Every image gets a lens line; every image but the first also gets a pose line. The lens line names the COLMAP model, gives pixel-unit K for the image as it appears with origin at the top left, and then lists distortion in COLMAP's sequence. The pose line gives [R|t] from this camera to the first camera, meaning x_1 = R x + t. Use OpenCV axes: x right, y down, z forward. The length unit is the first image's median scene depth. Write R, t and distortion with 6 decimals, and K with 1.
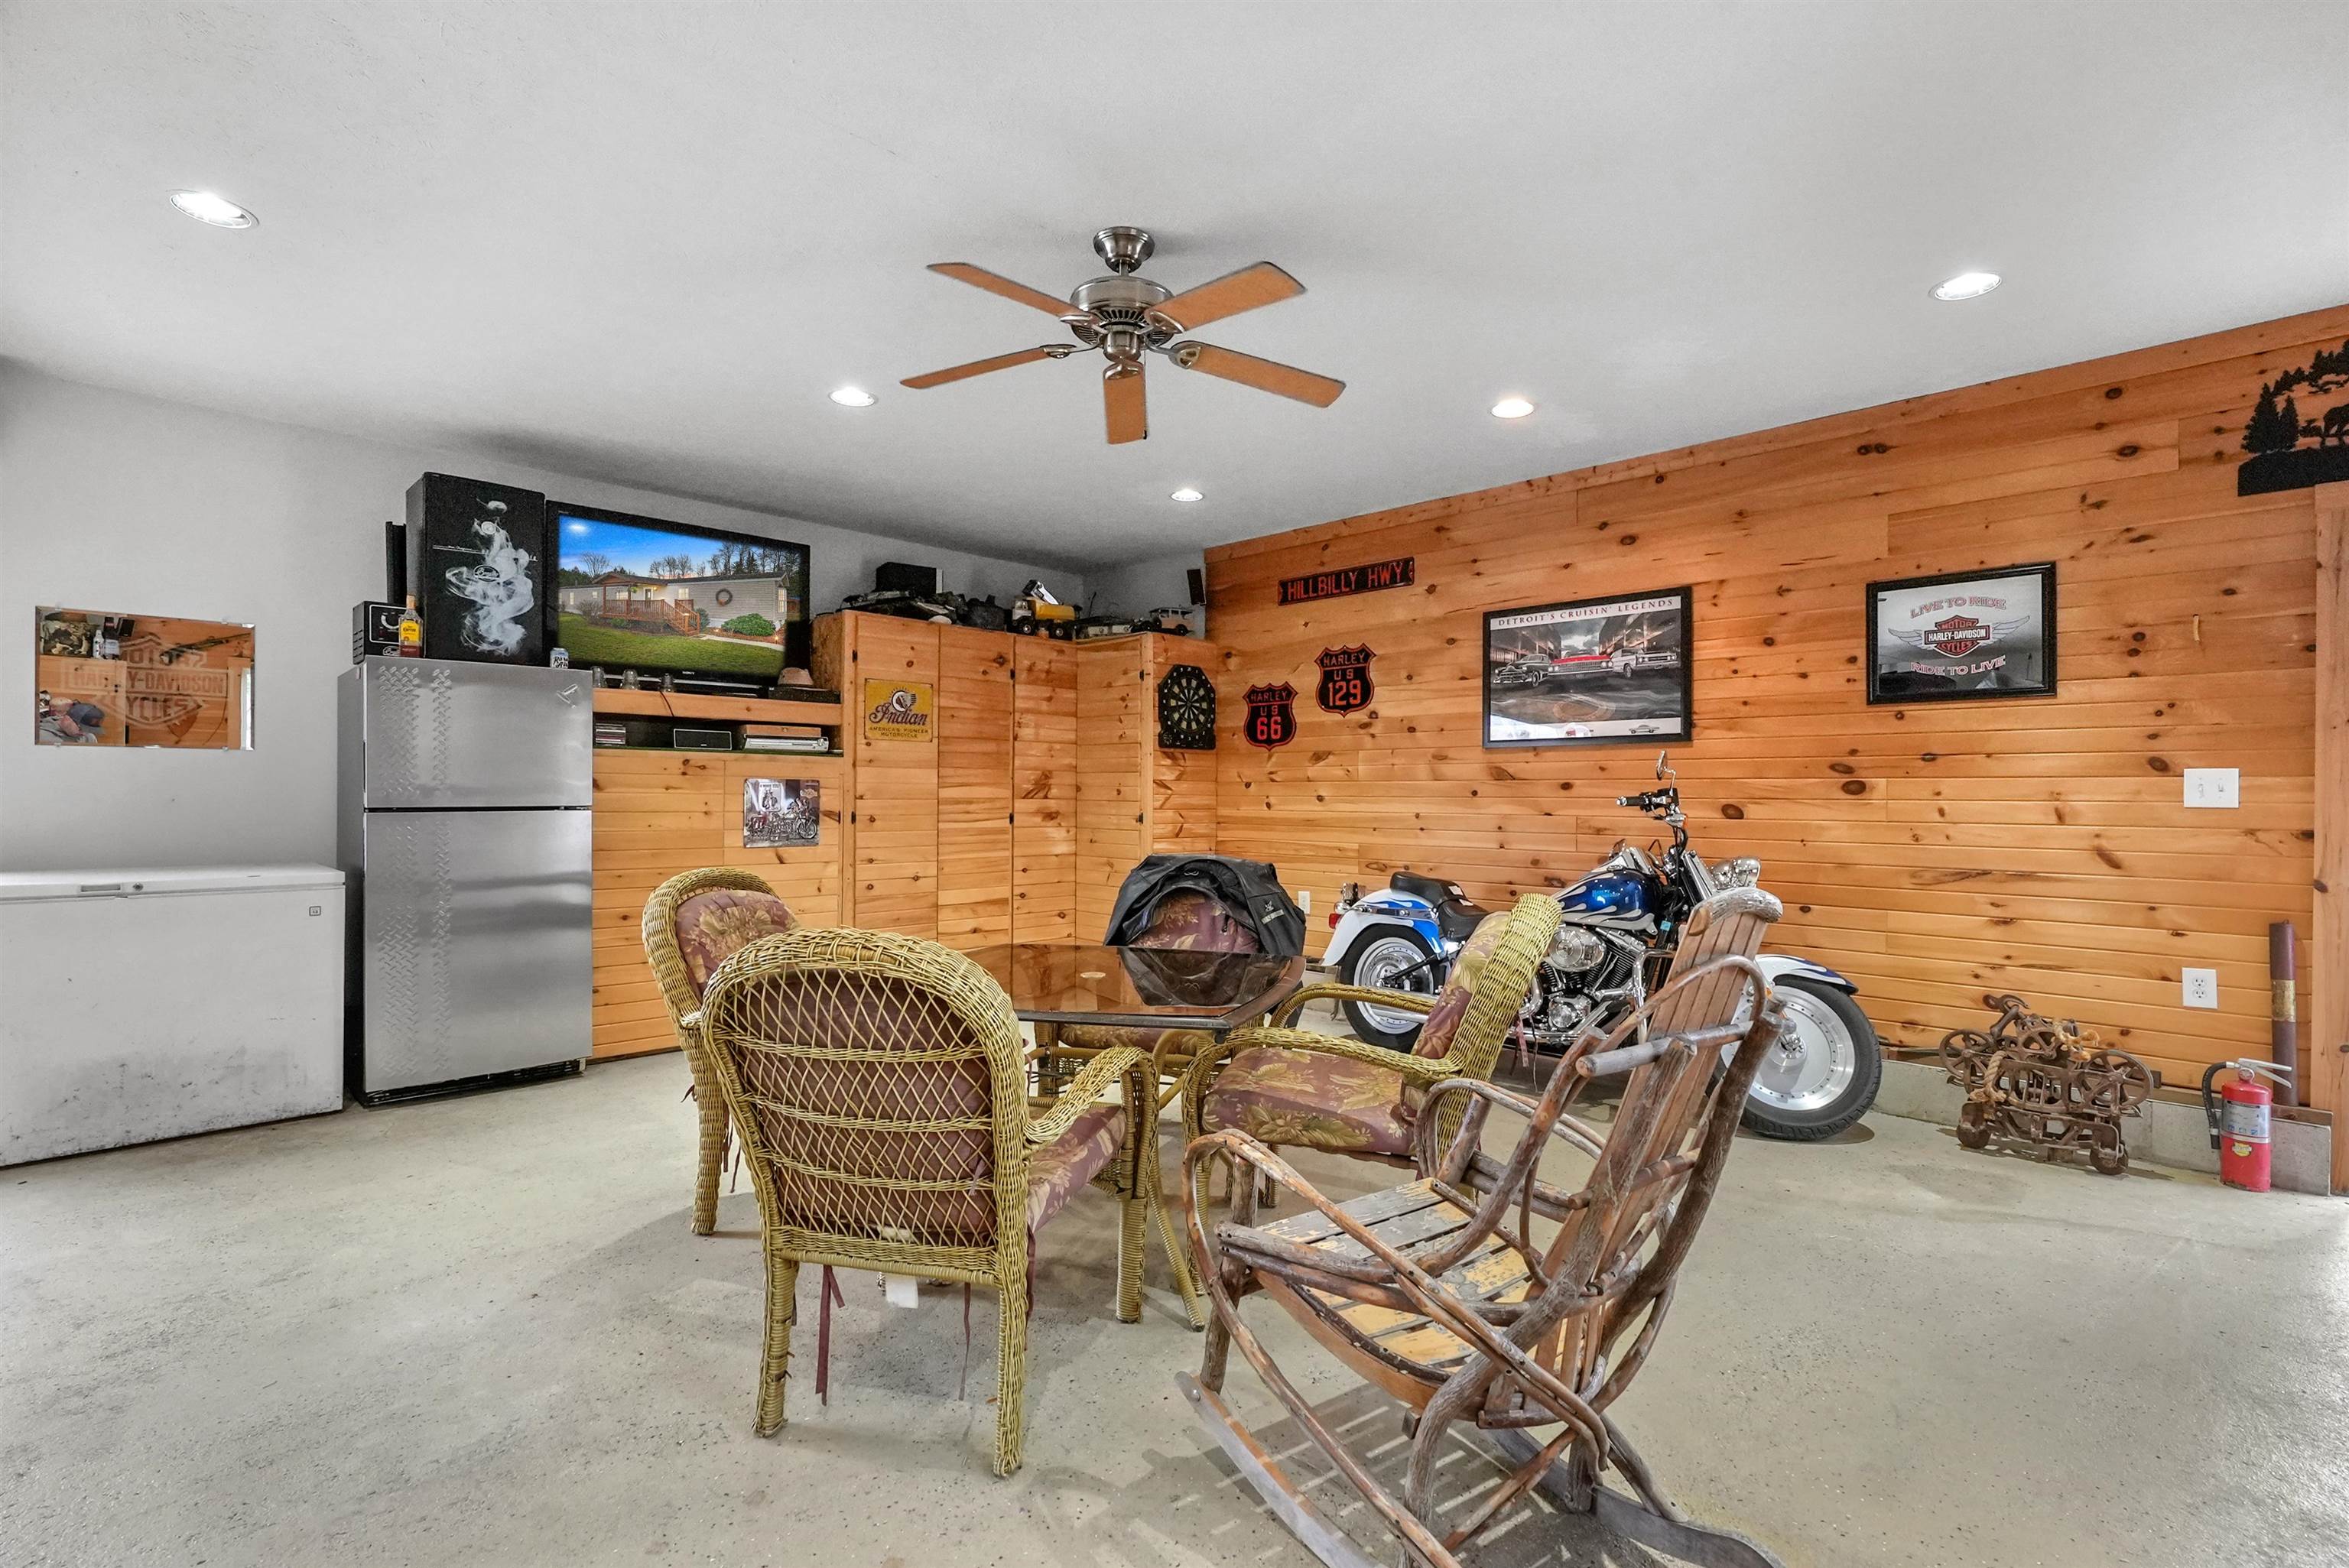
lens RADIAL K [[1070.2, 0, 1174.5], [0, 1070.2, 784.0], [0, 0, 1]] dist [-0.003413, -0.000195]
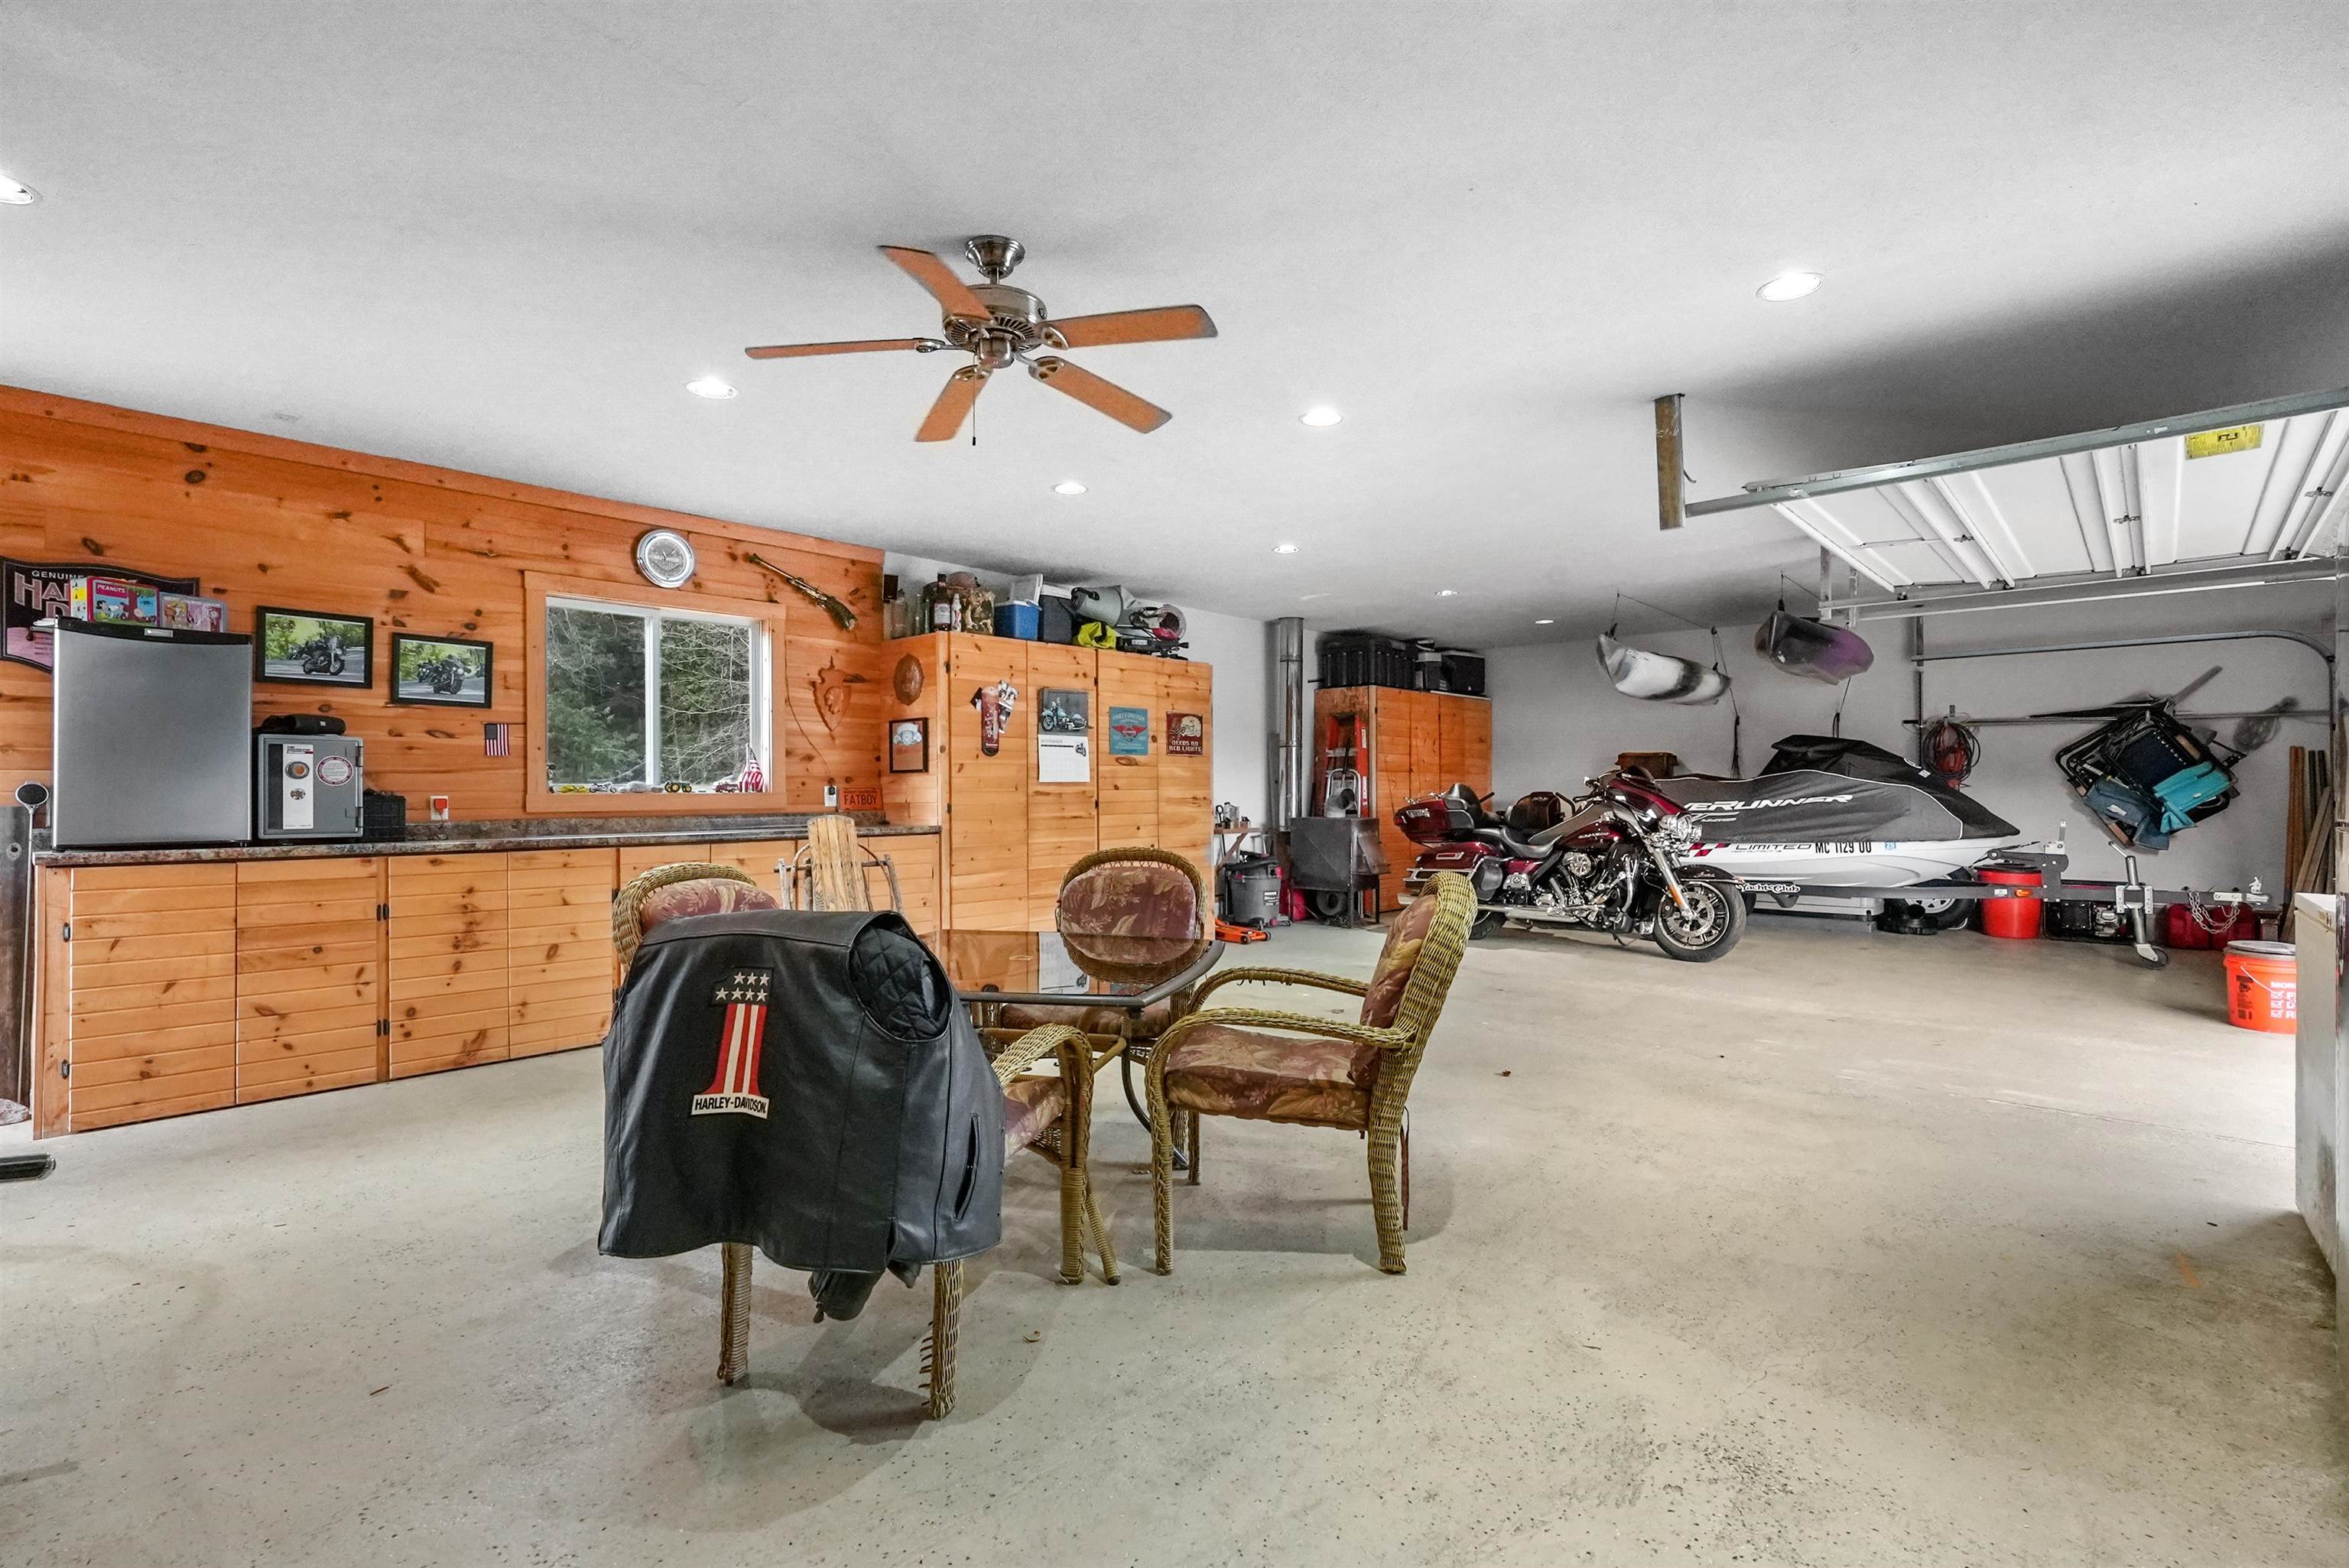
lens RADIAL K [[1070.2, 0, 1174.5], [0, 1070.2, 784.0], [0, 0, 1]] dist [-0.003413, -0.000195]
pose [[-0.998522, -0.004547, -0.054163, -0.094064], [-0.003823, 0.999902, -0.013468, 0.010267], [0.054219, -0.013241, -0.998441, 1.150638]]
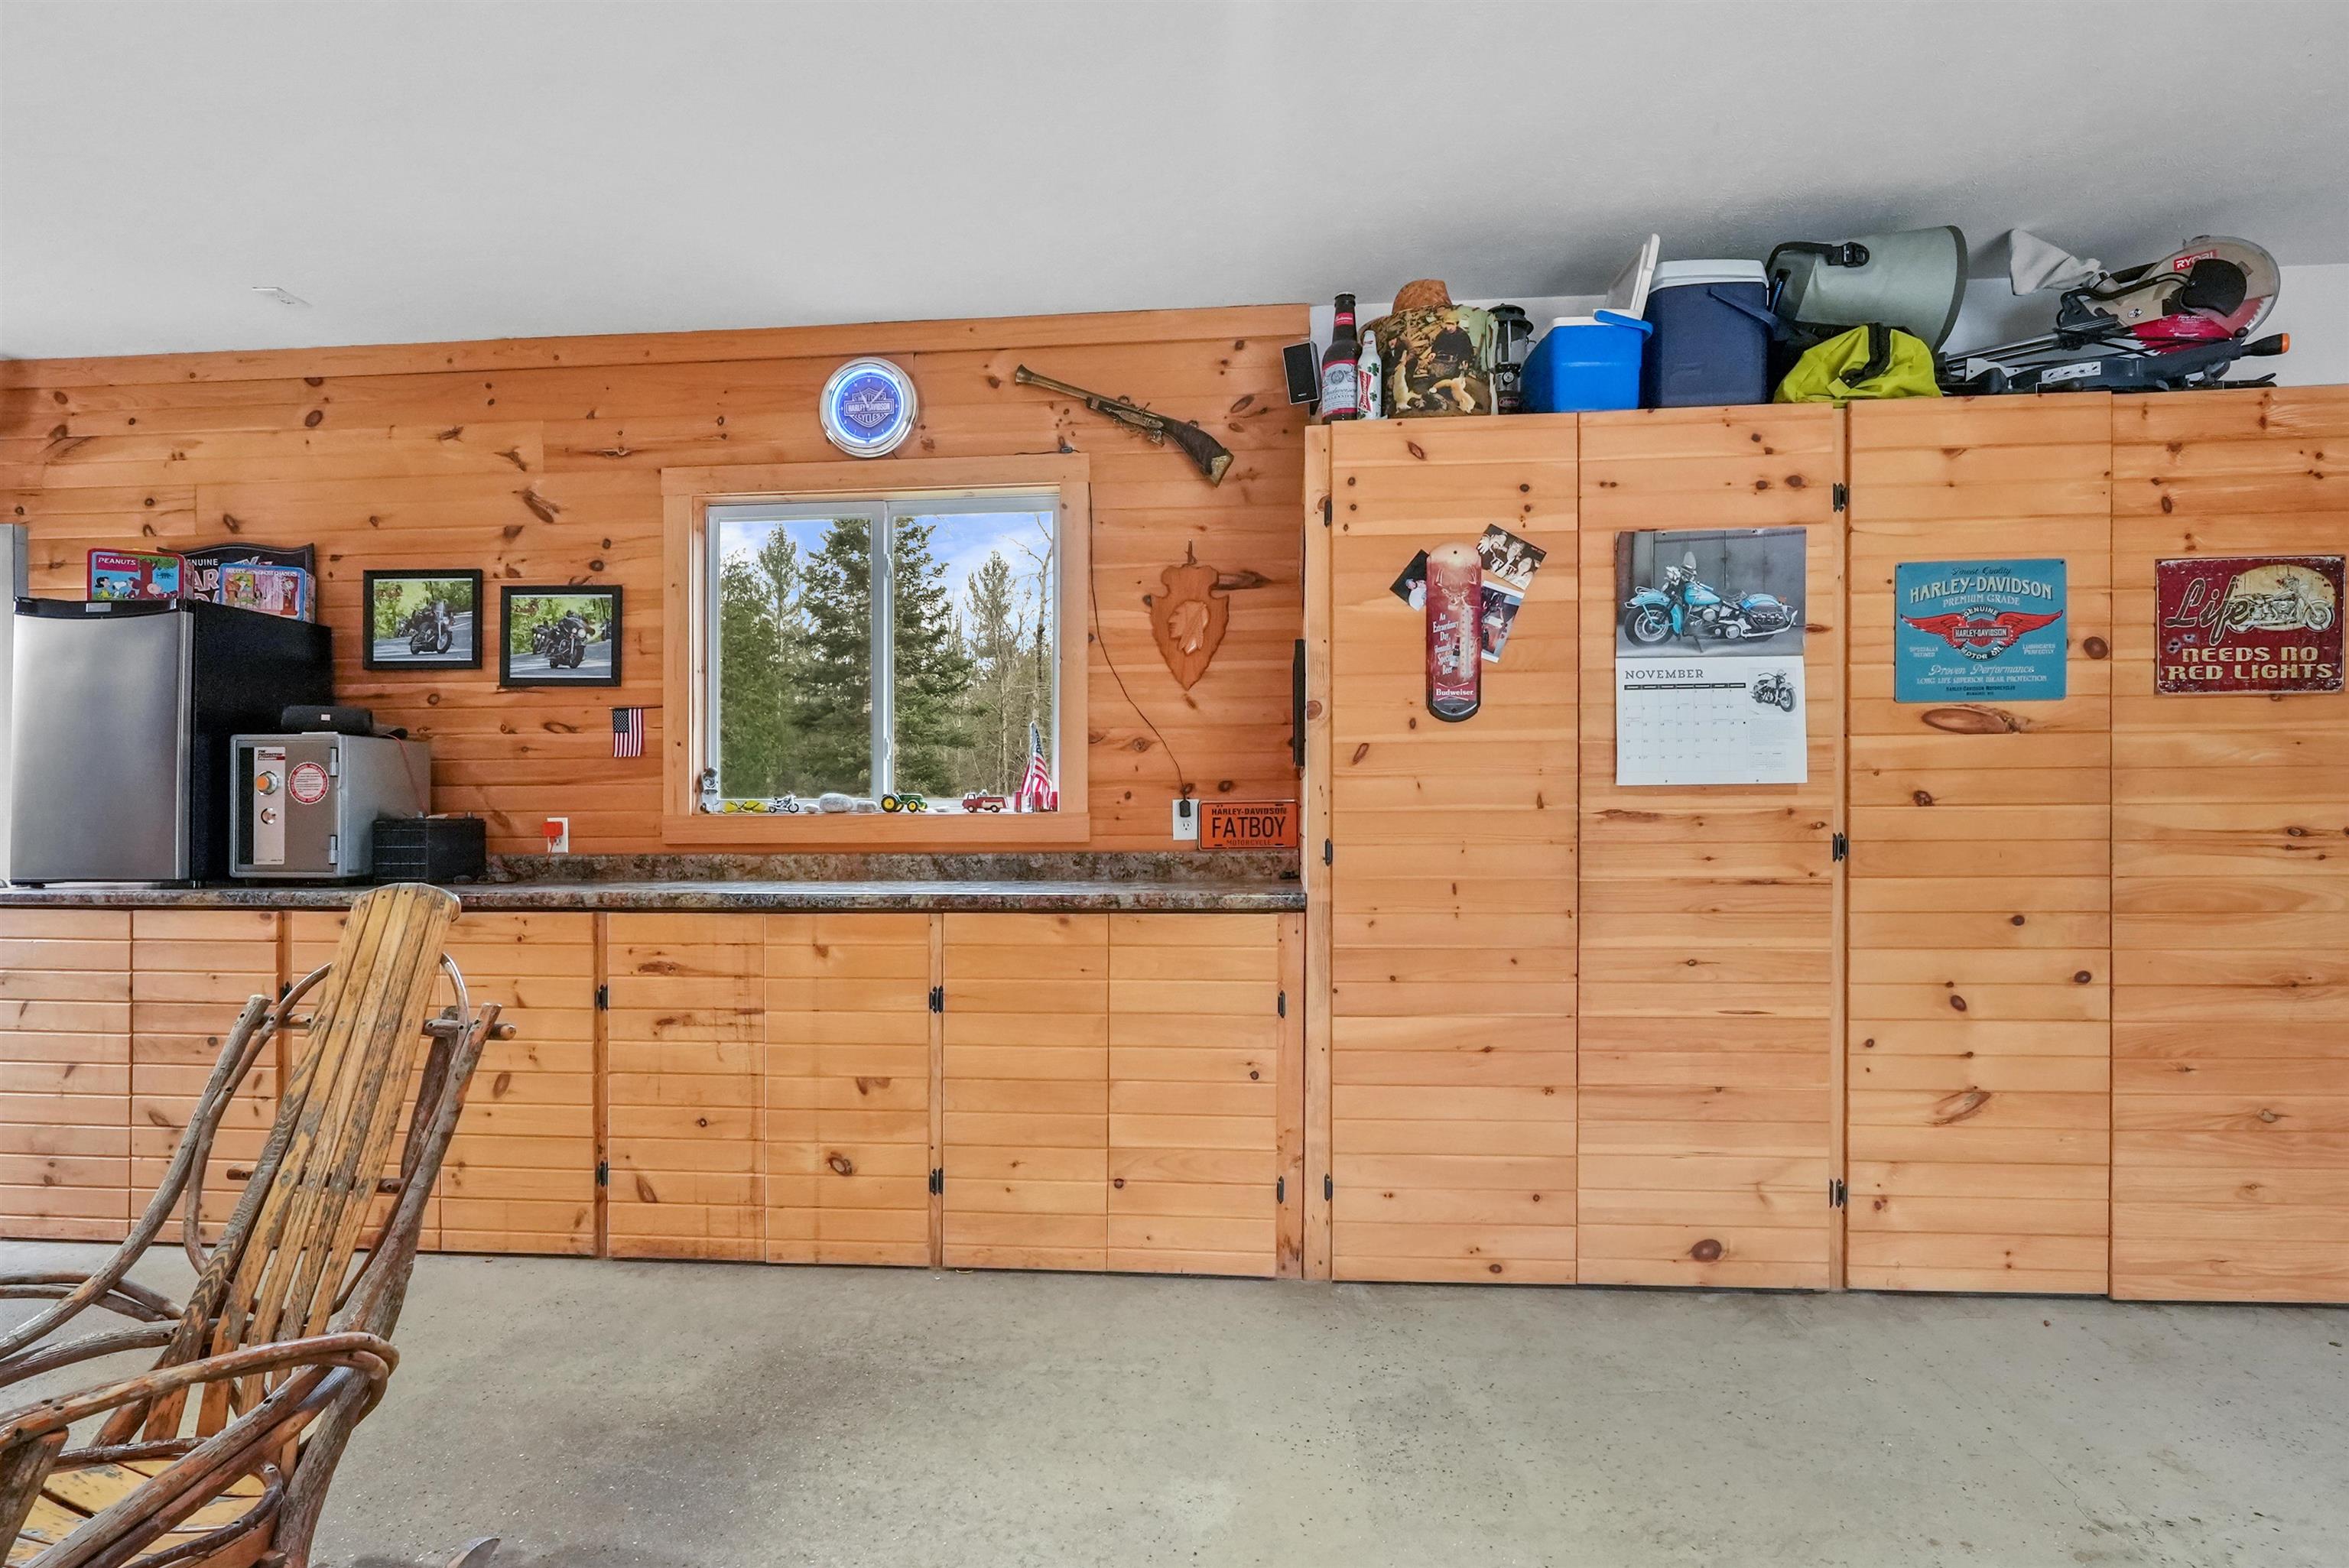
lens RADIAL K [[1126.5, 0, 1175.9], [0, 1126.5, 819.0], [0, 0, 1]] dist [-0.012944, 0.006329]
pose [[-0.647374, -0.012142, 0.762076, -0.262974], [-0.005475, 0.999921, 0.011281, 0.001425], [-0.762153, 0.003131, -0.647389, 0.310183]]
